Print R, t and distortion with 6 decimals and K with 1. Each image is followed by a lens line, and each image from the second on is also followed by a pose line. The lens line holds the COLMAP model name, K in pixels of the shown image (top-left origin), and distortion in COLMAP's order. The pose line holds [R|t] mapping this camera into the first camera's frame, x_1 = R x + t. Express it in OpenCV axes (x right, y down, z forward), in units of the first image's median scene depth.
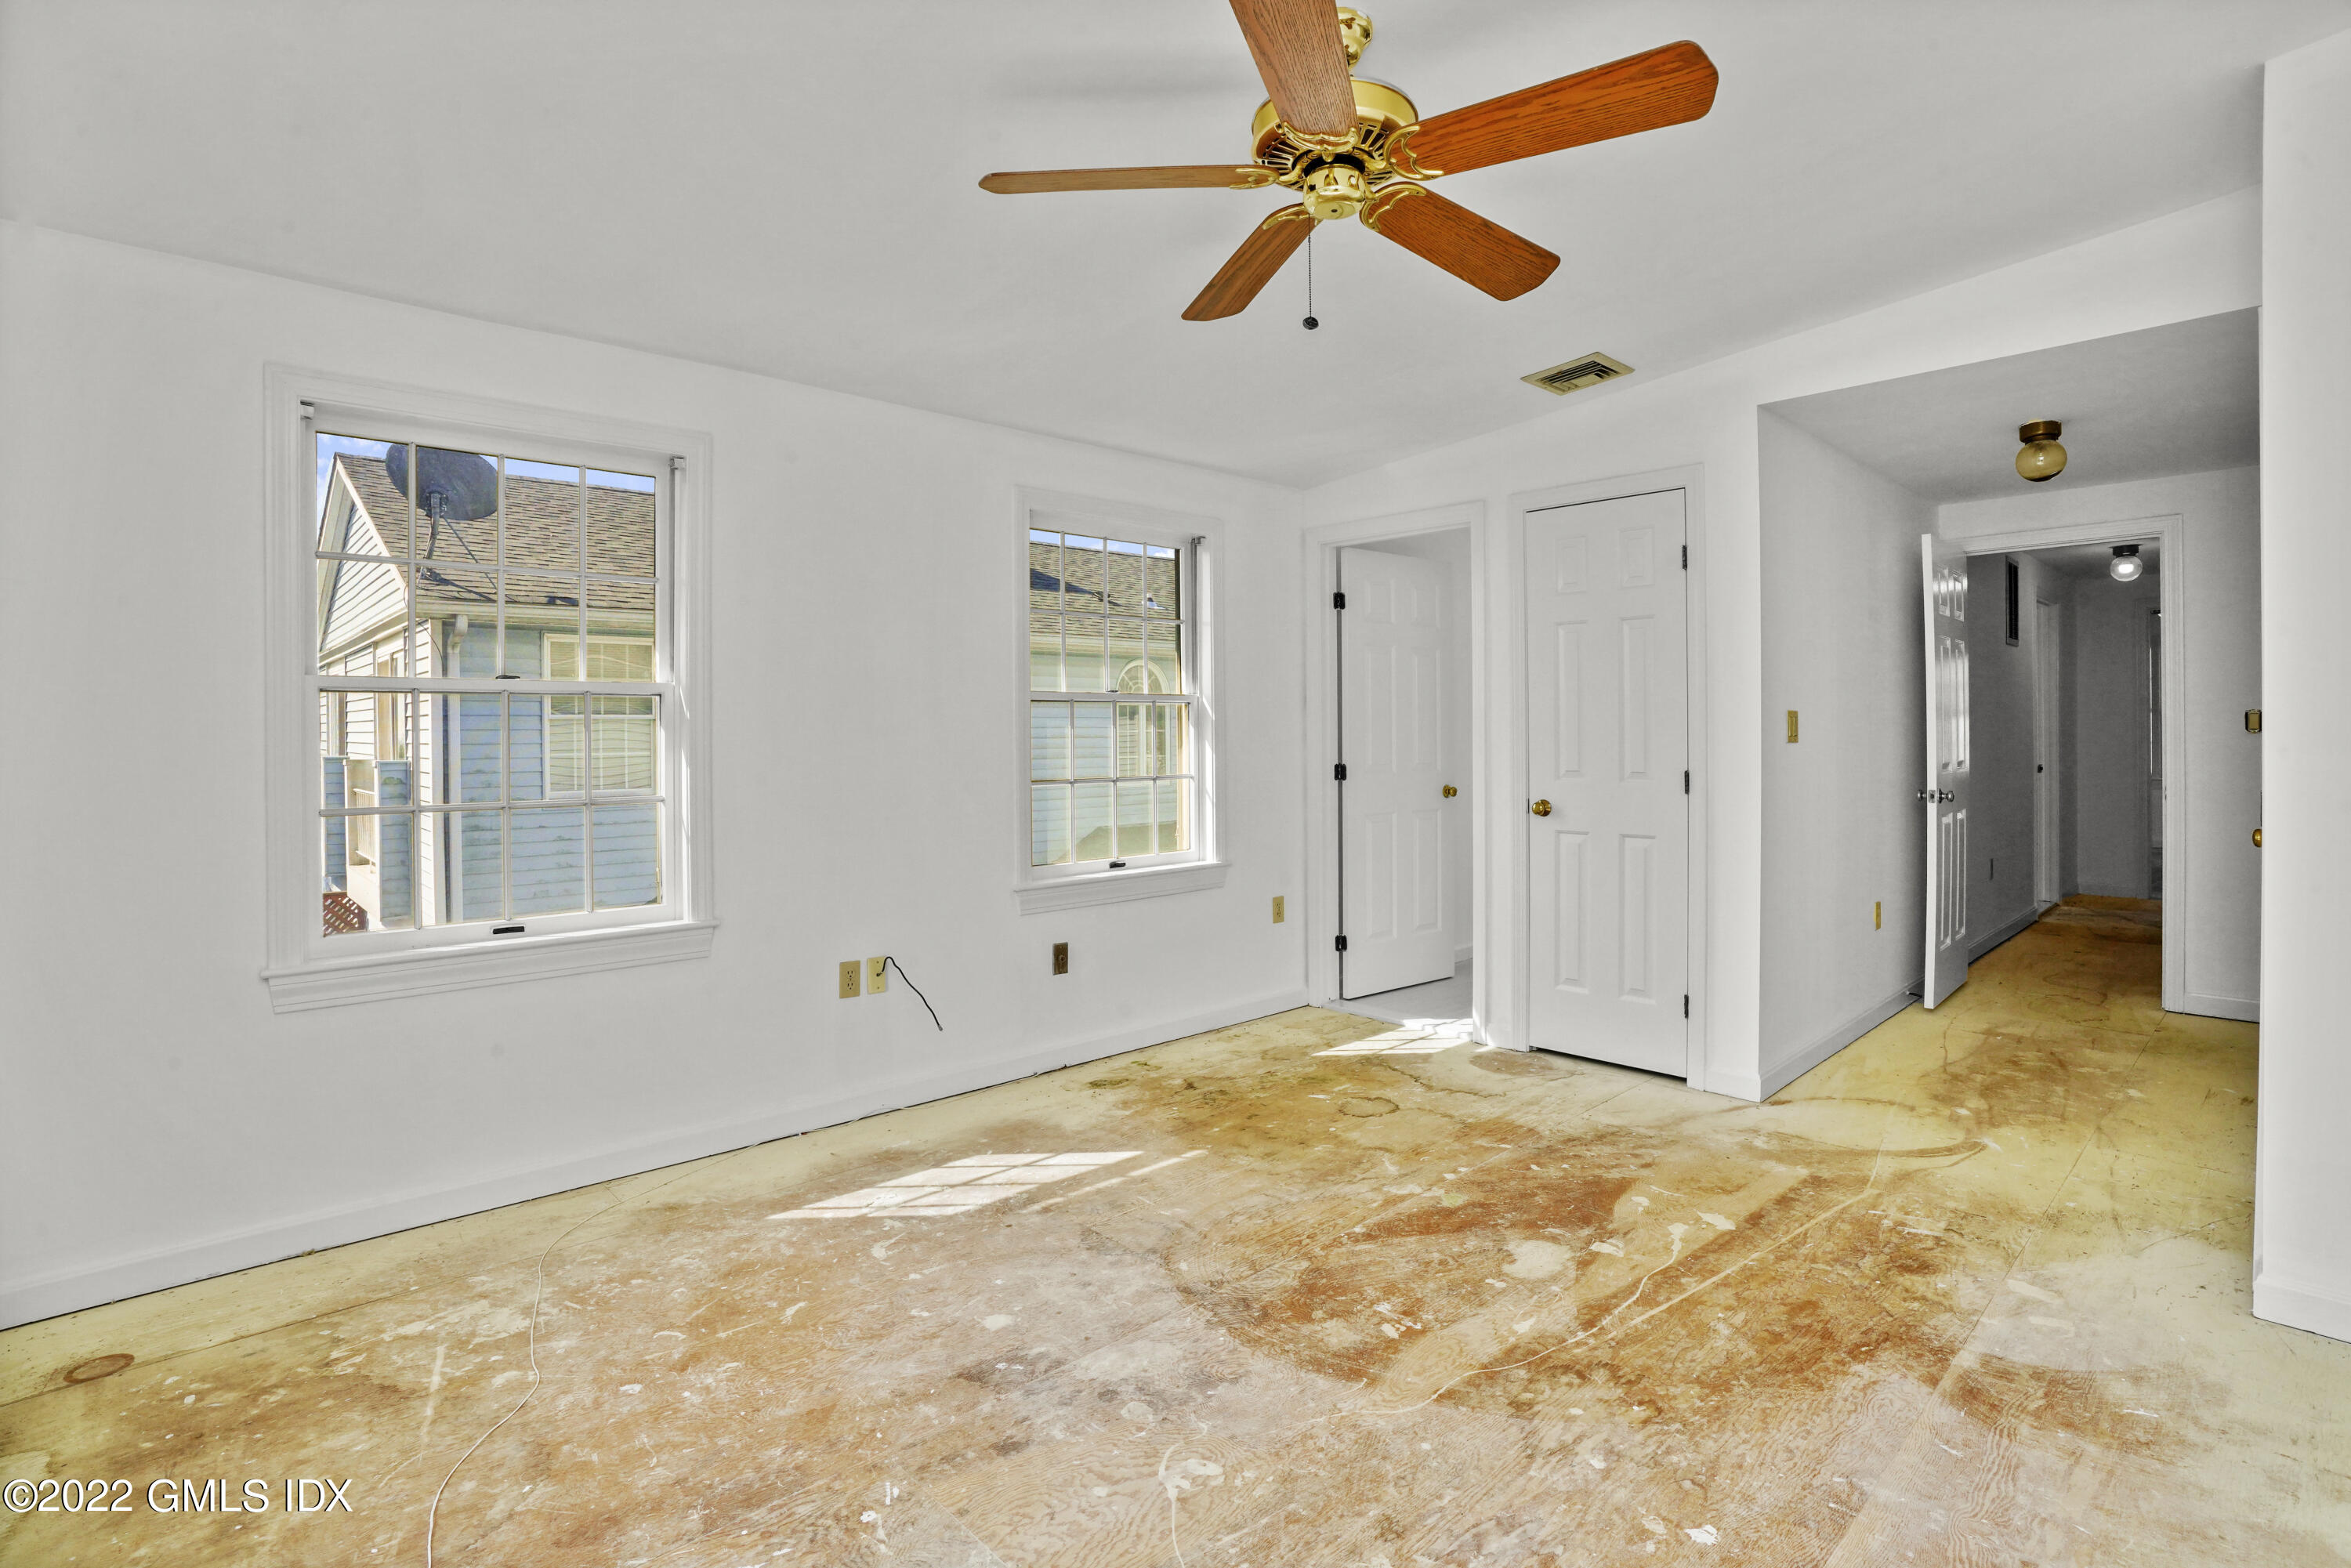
lens RADIAL K [[1142.7, 0, 1132.0], [0, 1142.7, 733.5], [0, 0, 1]] dist [-0.054814, 0.014905]
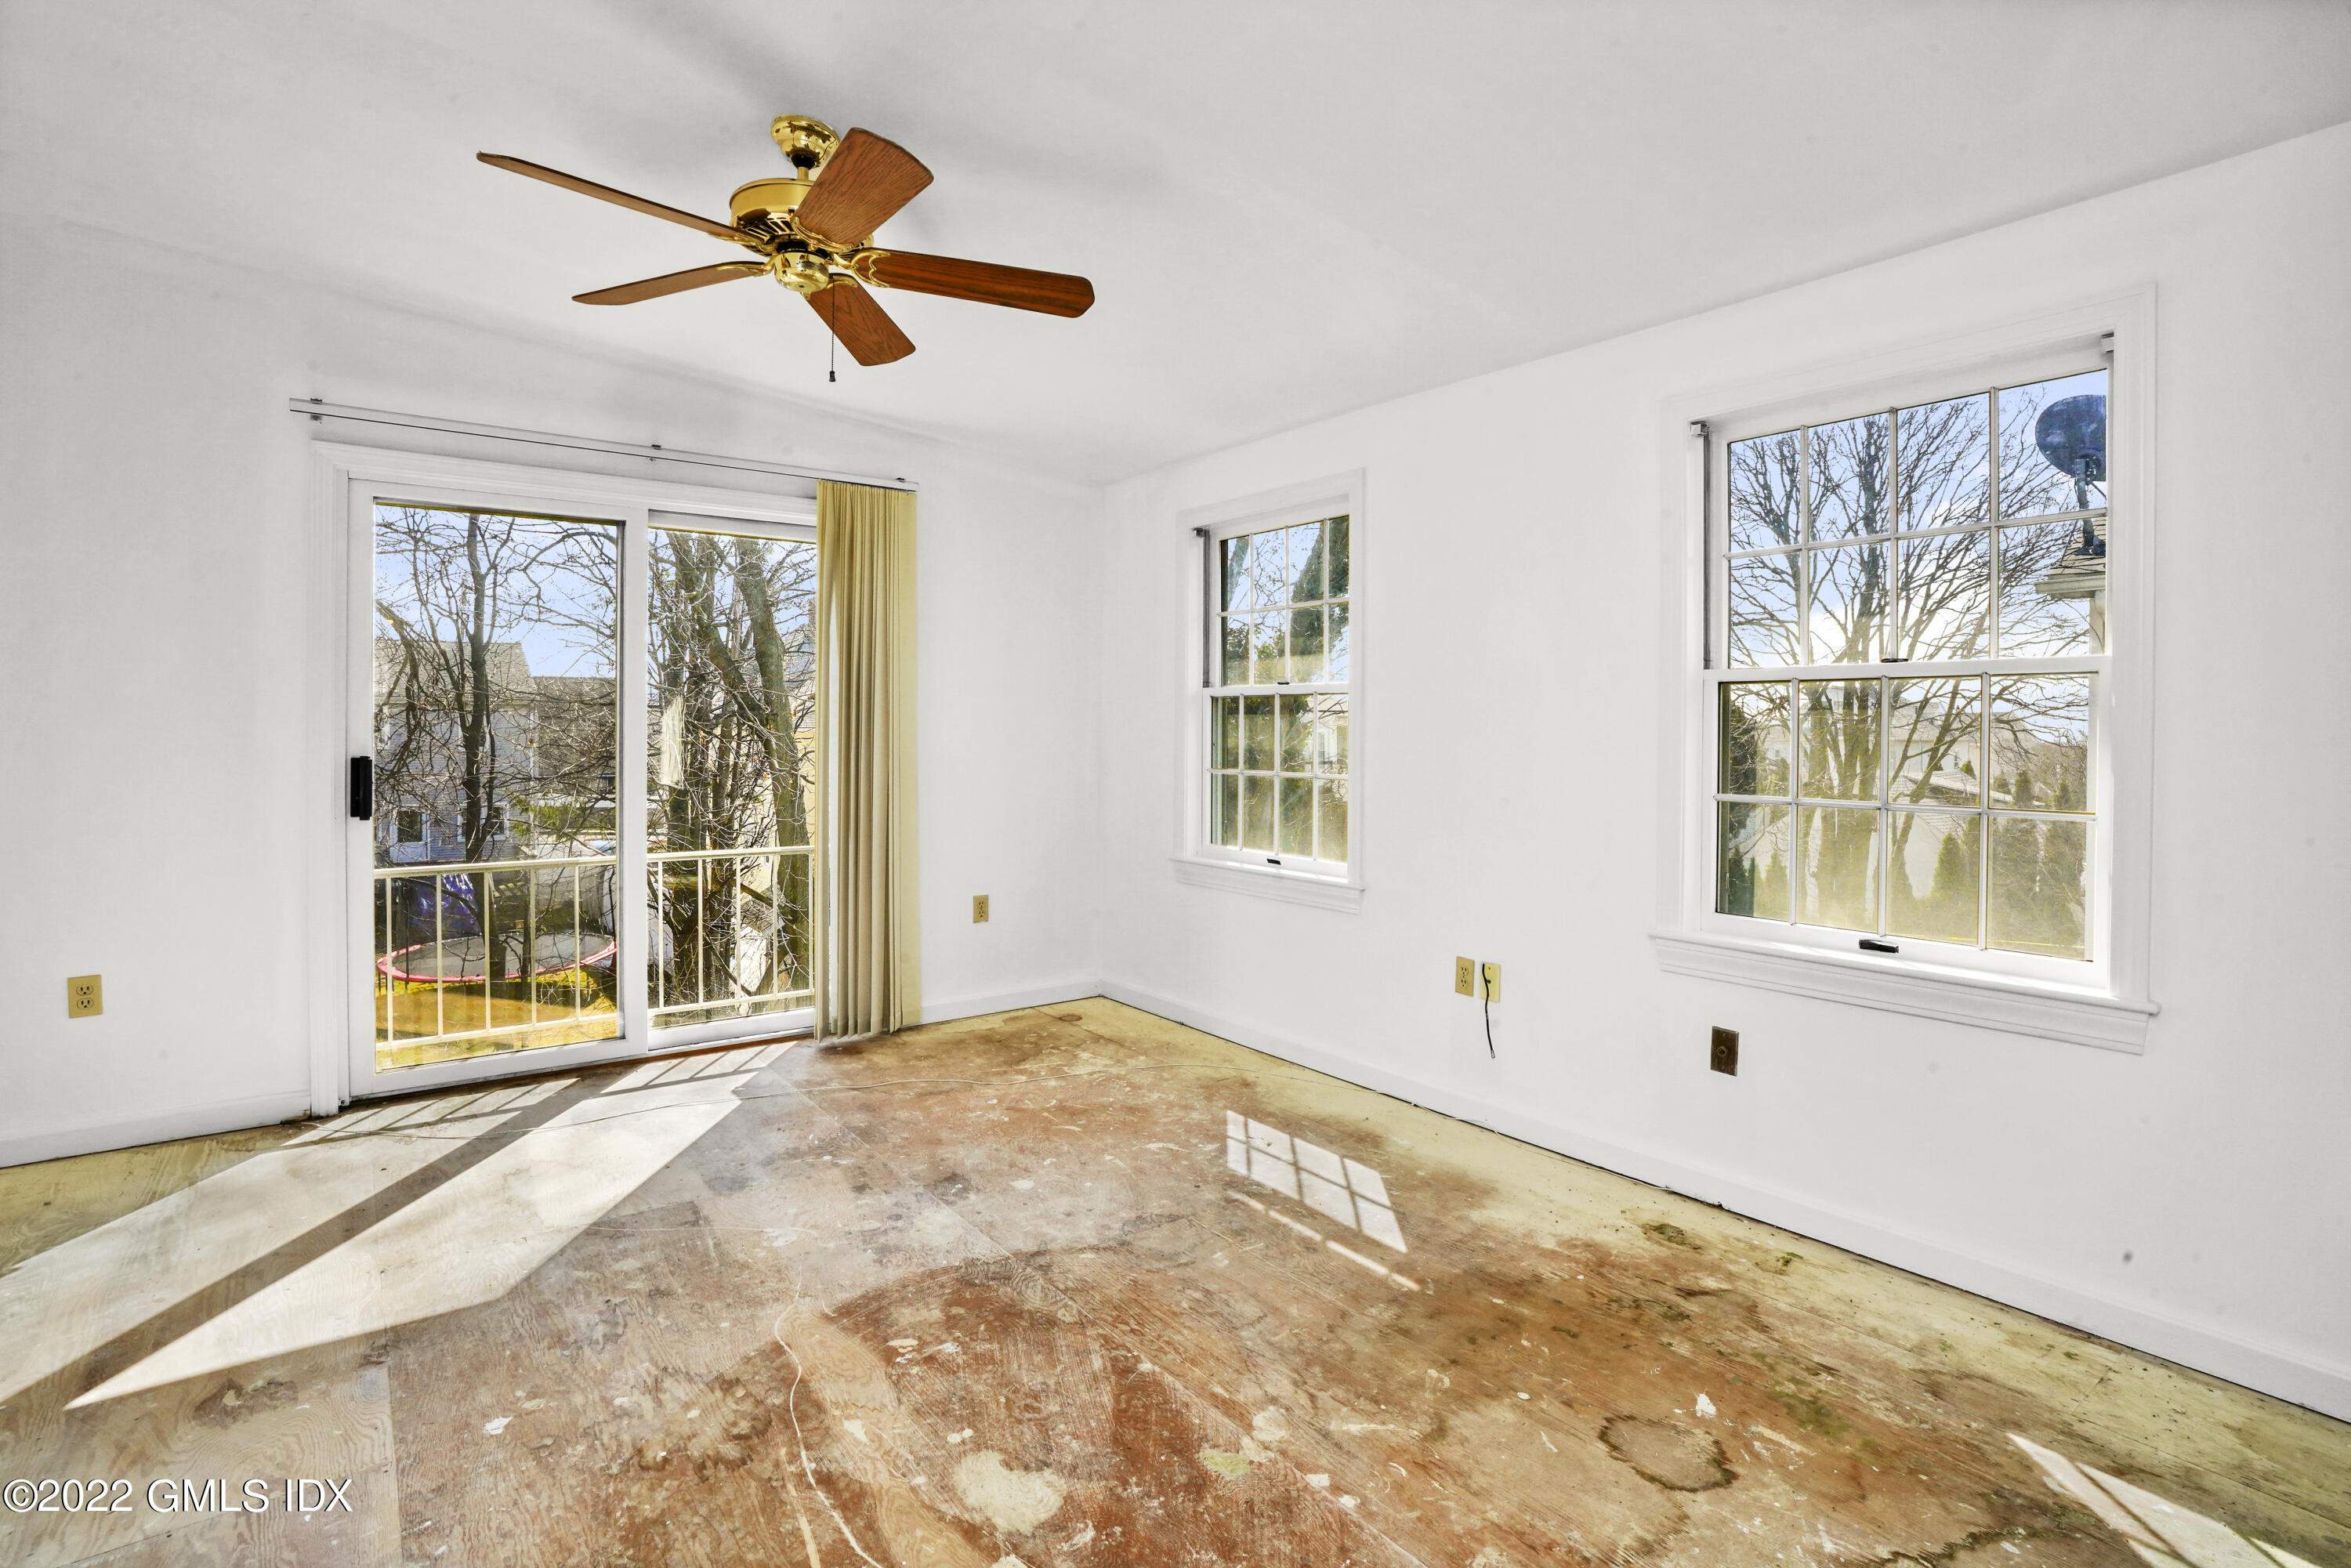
lens RADIAL K [[1142.7, 0, 1195.2], [0, 1142.7, 741.9], [0, 0, 1]] dist [-0.054814, 0.014905]
pose [[-0.082290, 0.016496, -0.996472, 0.979126], [-0.003113, 0.999854, 0.016809, -0.001387], [0.996604, 0.004485, -0.082226, 1.118370]]
